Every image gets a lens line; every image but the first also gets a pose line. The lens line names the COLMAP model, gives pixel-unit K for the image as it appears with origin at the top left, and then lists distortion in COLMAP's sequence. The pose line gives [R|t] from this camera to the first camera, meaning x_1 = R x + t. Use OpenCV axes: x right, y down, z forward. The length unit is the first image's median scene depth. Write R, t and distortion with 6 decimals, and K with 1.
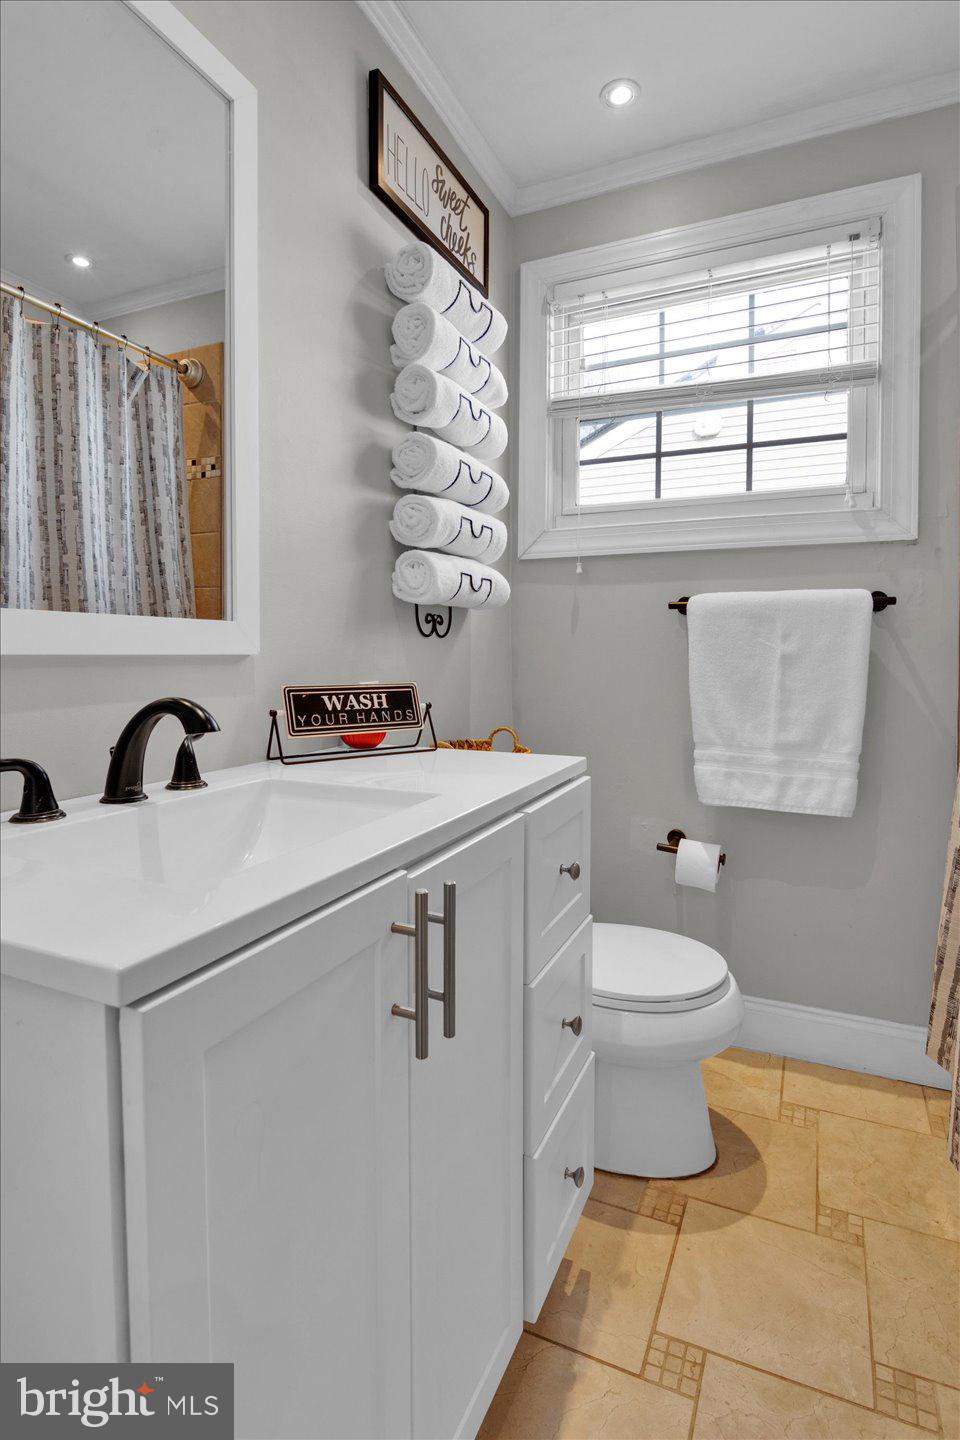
lens RADIAL K [[716.5, 0, 485.5], [0, 716.5, 718.6], [0, 0, 1]] dist [-0.010175, -0.002405]
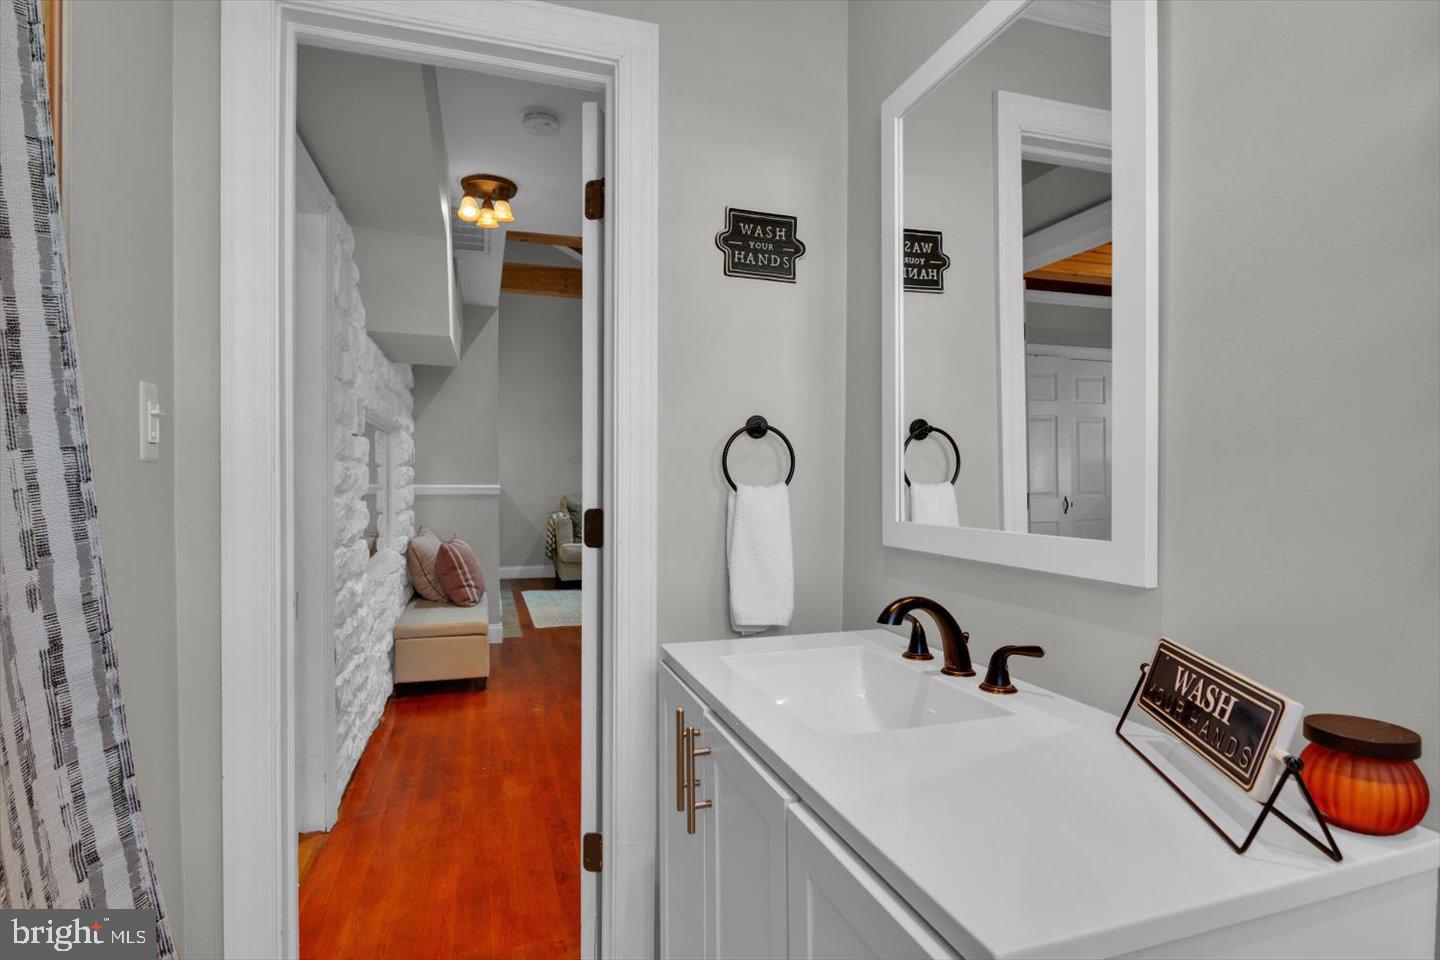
lens RADIAL K [[716.5, 0, 721.4], [0, 716.5, 483.3], [0, 0, 1]] dist [-0.010175, -0.002405]
pose [[-0.737327, -0.000729, -0.675535, 0.501254], [-0.064792, 0.995465, 0.069645, -0.209673], [0.672421, 0.095121, -0.734031, 1.159251]]
